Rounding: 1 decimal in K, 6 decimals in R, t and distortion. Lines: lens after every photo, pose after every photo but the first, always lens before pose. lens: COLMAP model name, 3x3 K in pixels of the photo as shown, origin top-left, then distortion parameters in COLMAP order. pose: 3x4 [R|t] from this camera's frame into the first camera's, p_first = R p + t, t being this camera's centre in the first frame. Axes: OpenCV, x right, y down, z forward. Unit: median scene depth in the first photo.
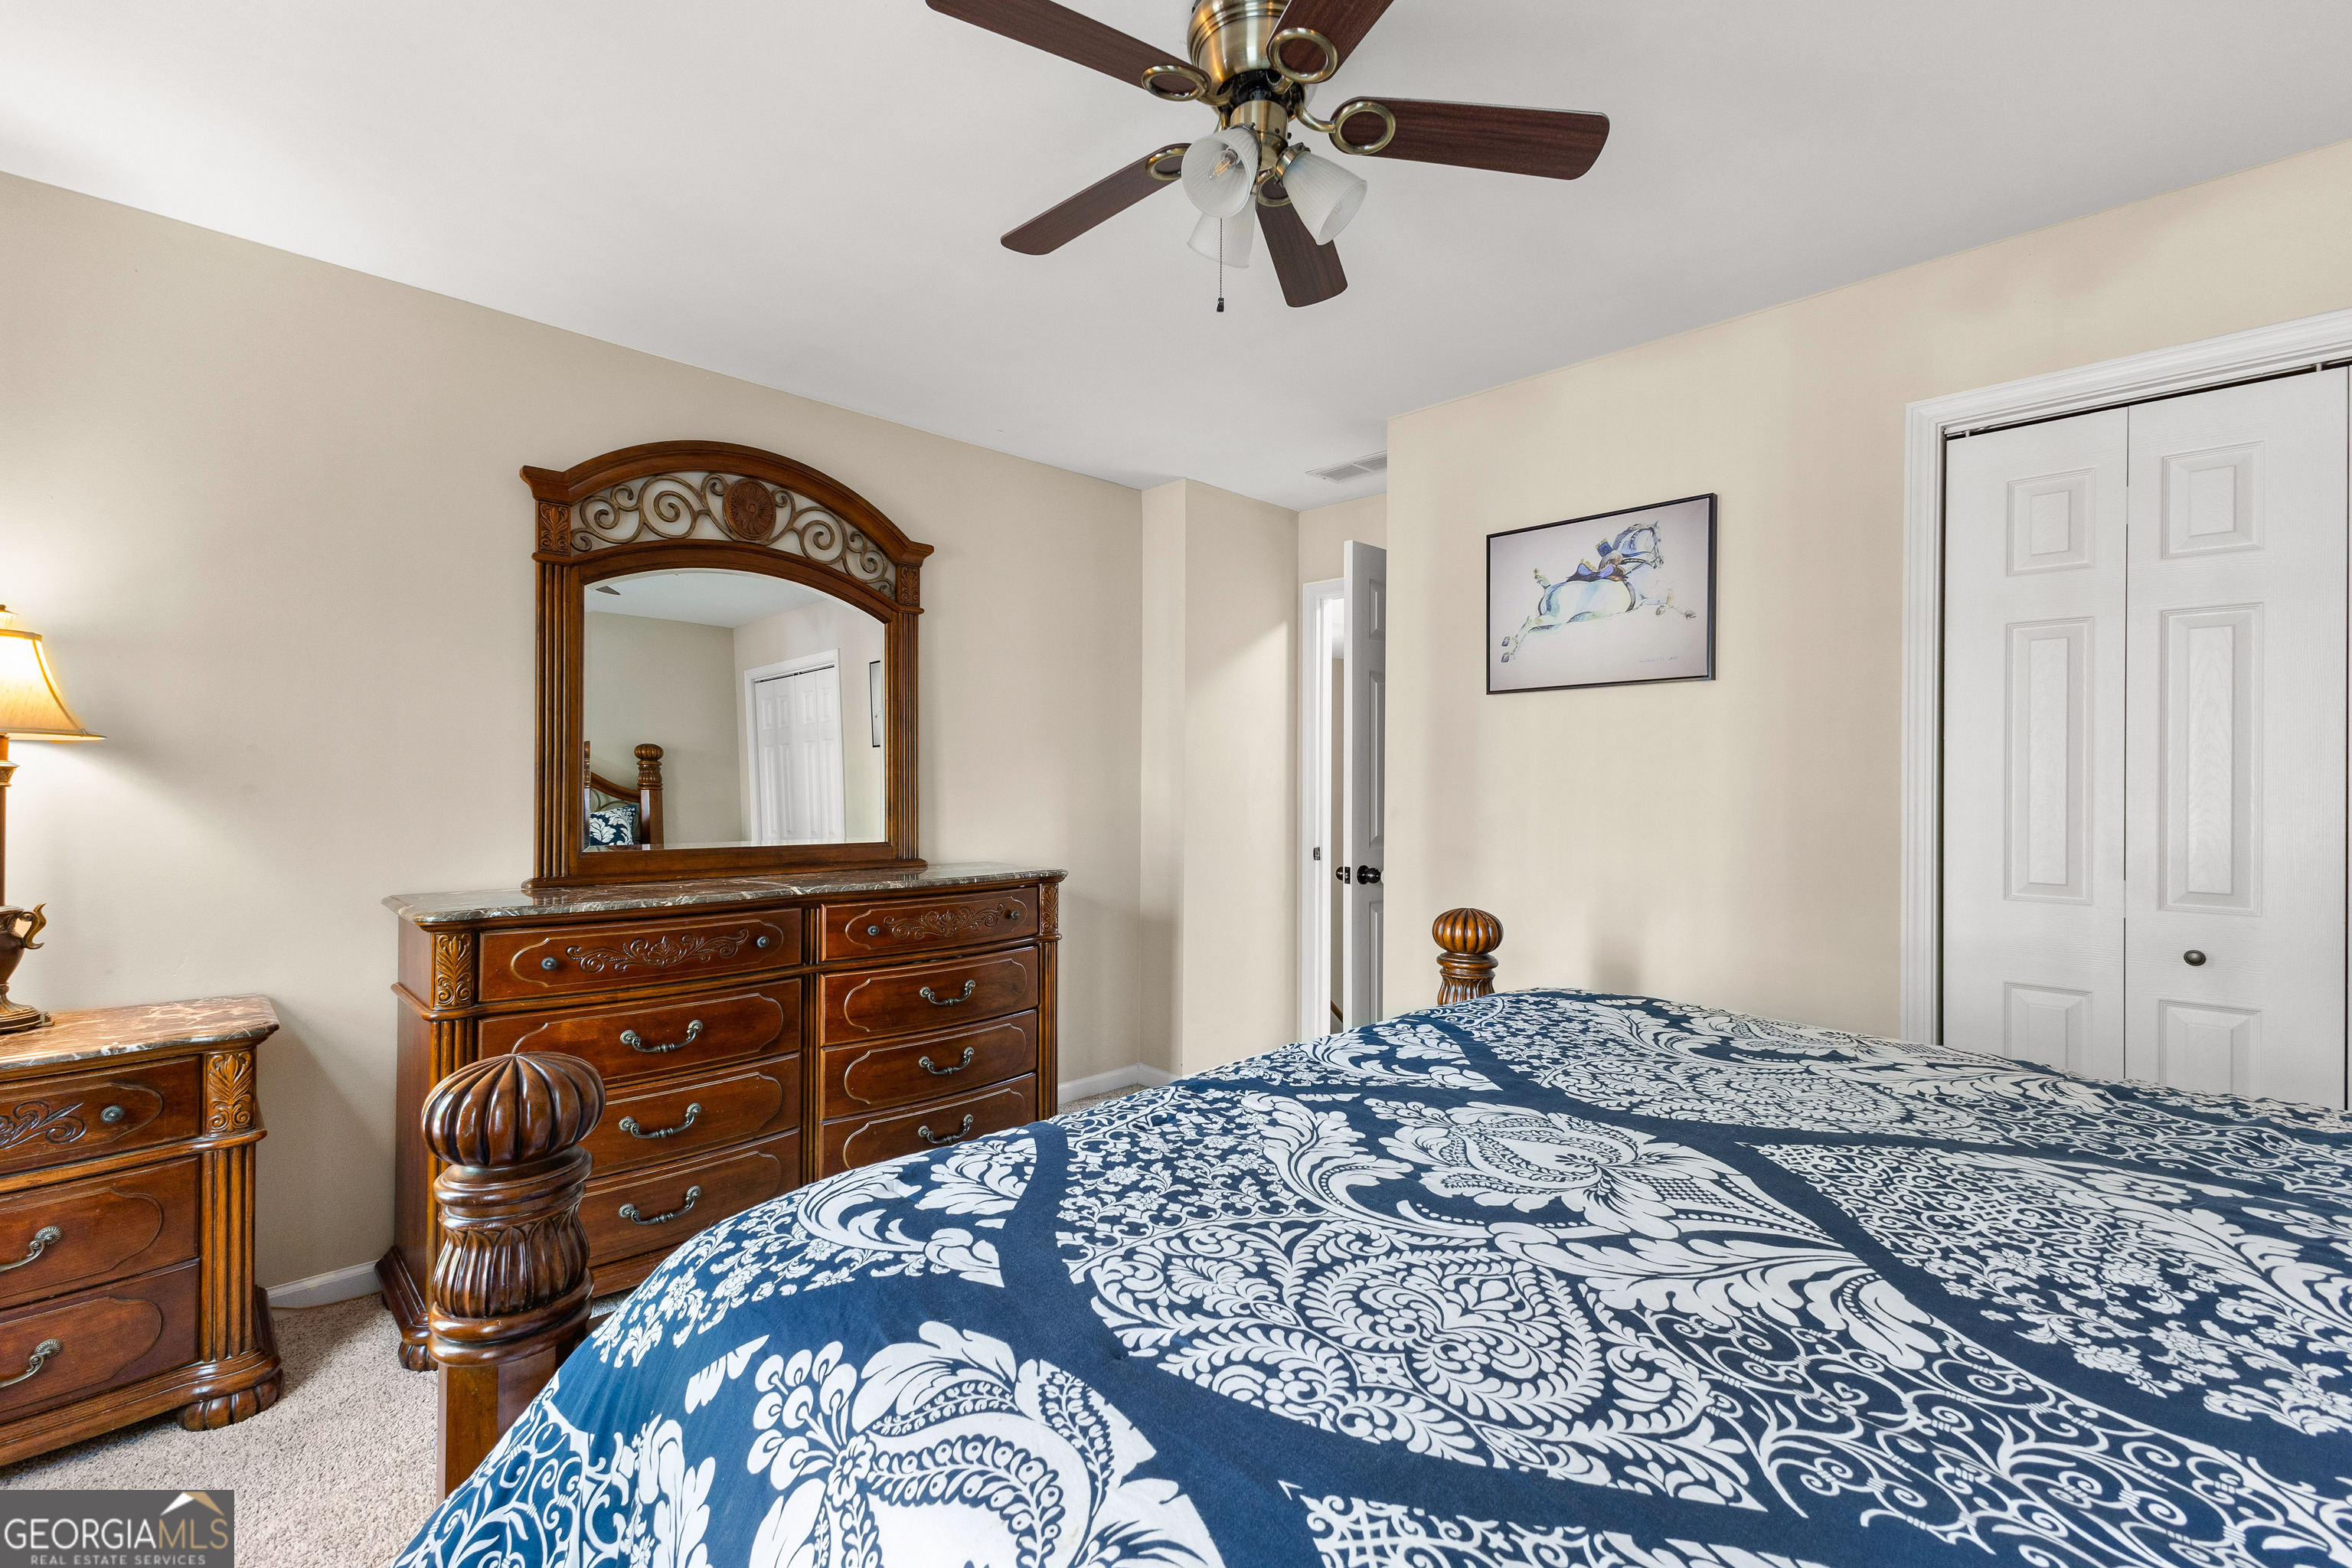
lens RADIAL K [[1012.1, 0, 1182.6], [0, 1012.1, 783.5], [0, 0, 1]] dist [0.001660, 0.000264]
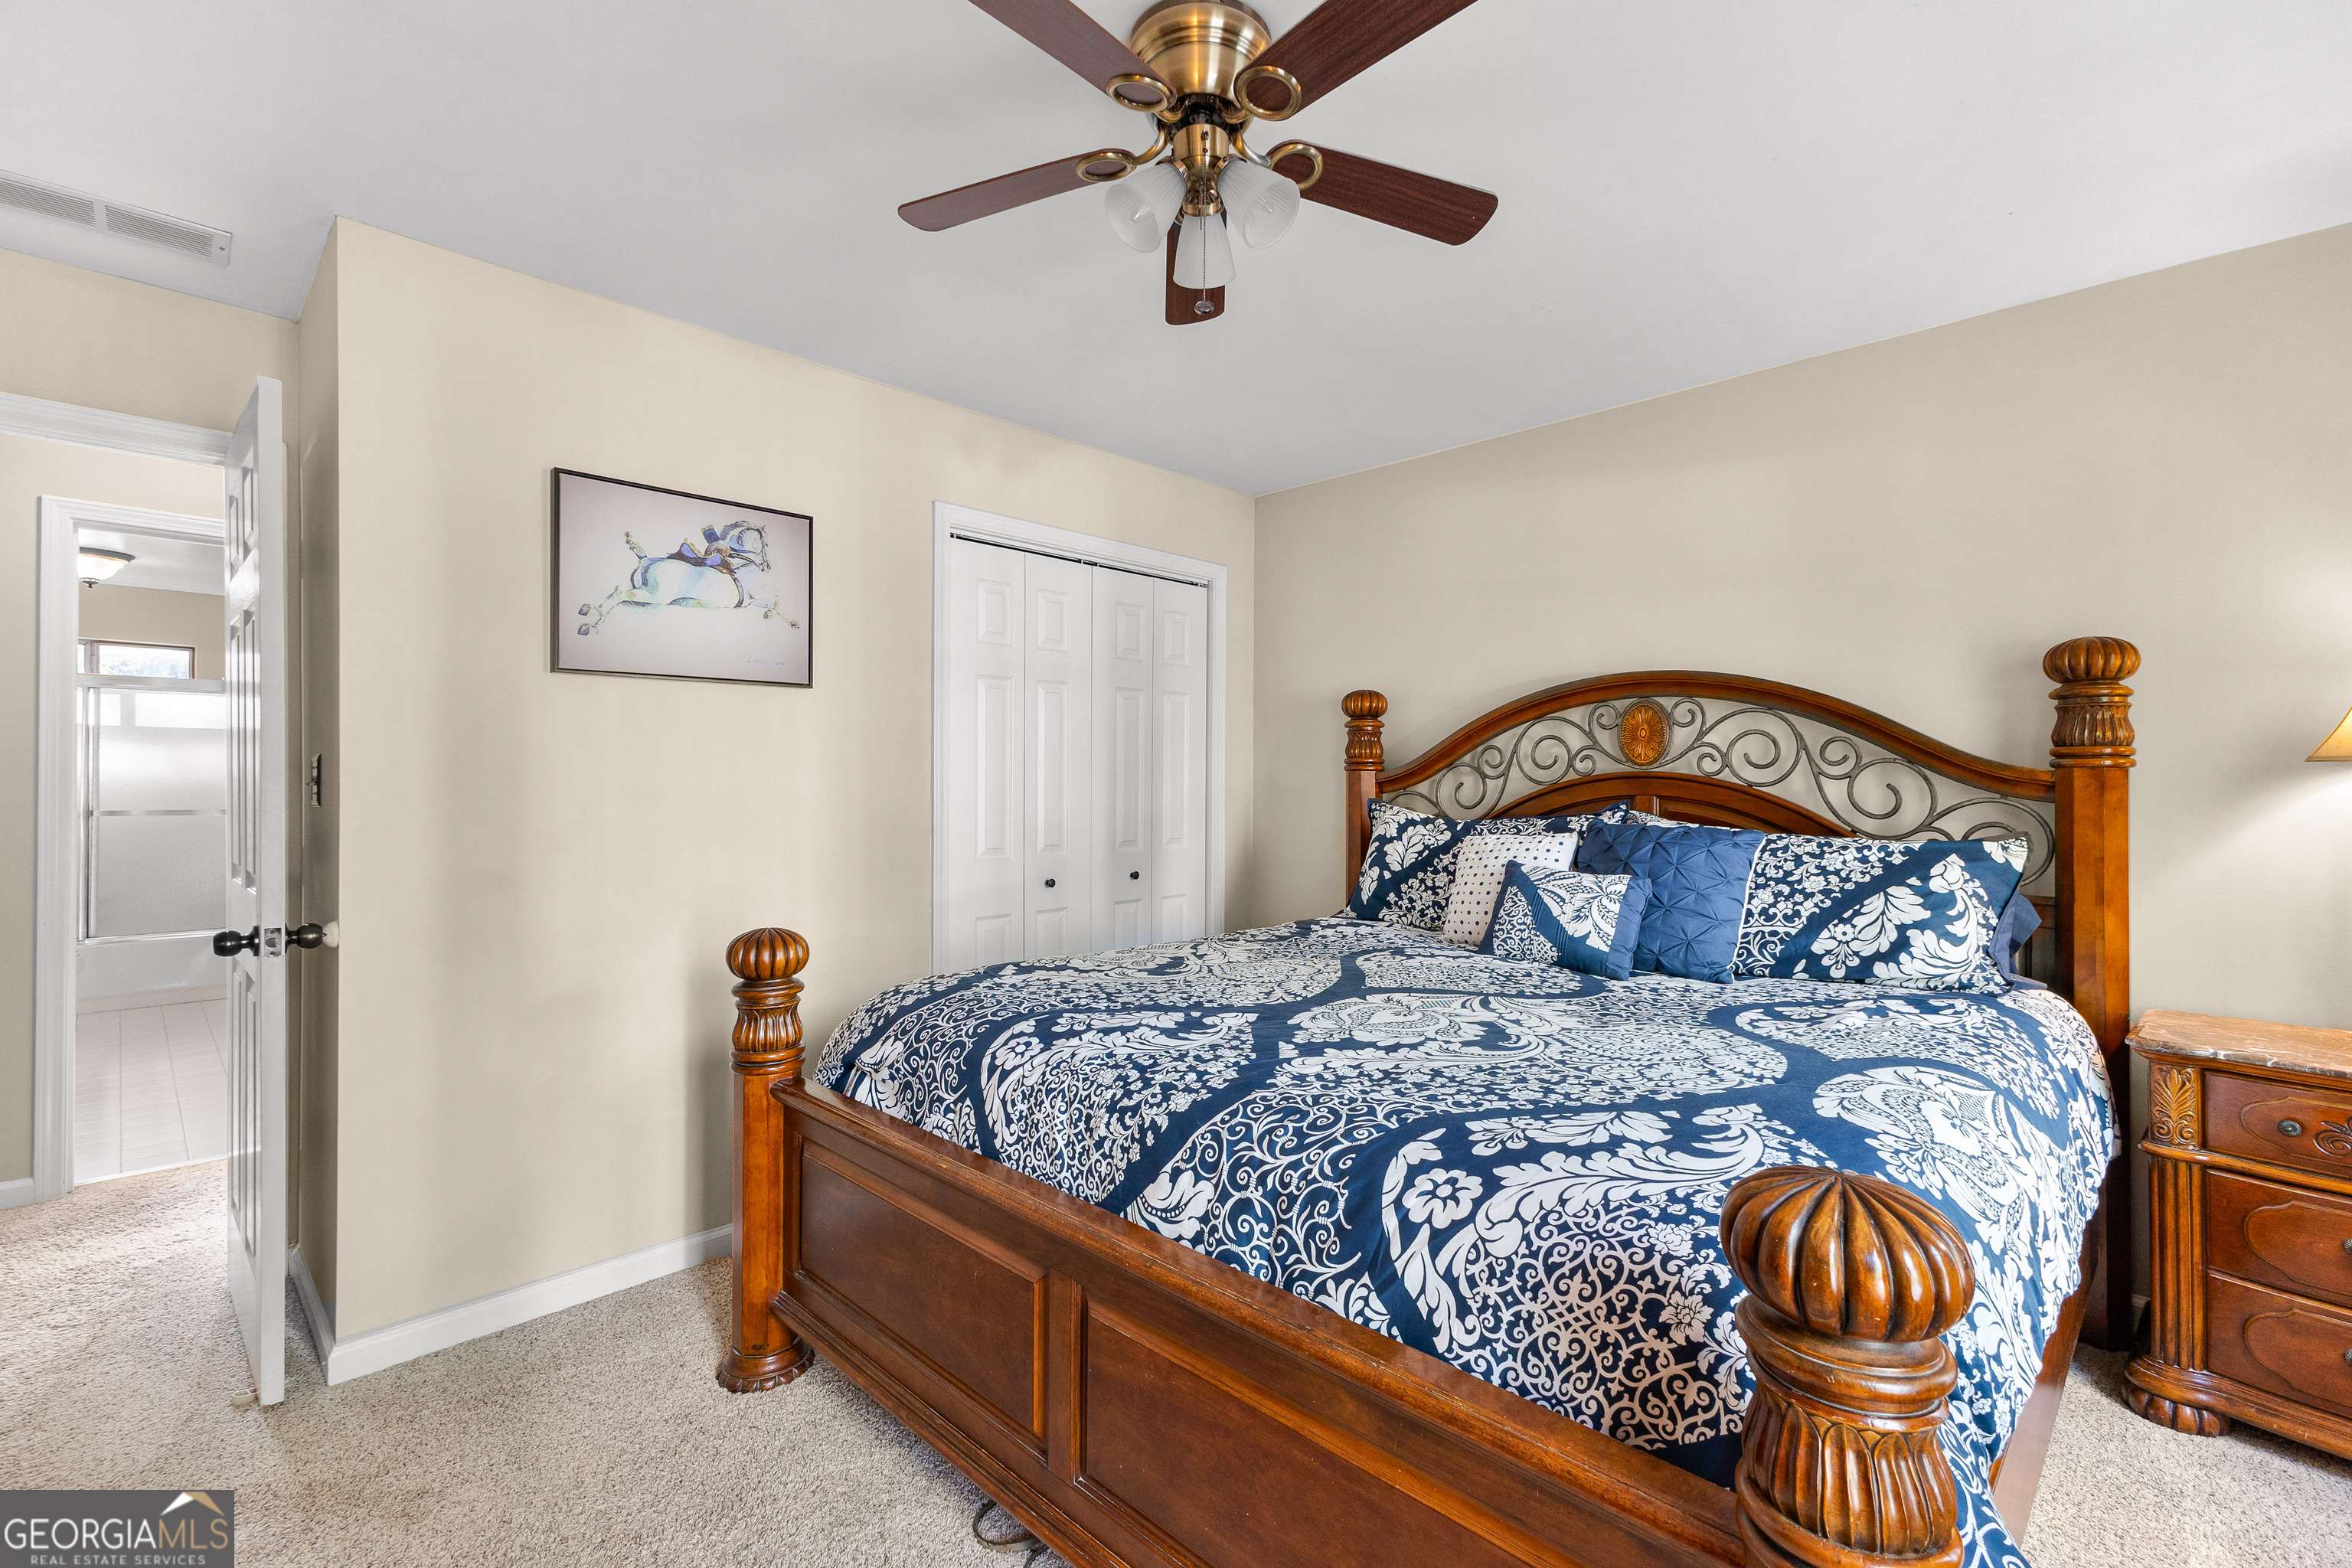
lens RADIAL K [[1029.6, 0, 1174.2], [0, 1029.6, 777.9], [0, 0, 1]] dist [0.000680, 0.000002]
pose [[0.007084, 0.002407, 0.999972, -0.654749], [0.002918, 0.999993, -0.002427, -0.004041], [-0.999971, 0.002935, 0.007077, 0.692006]]
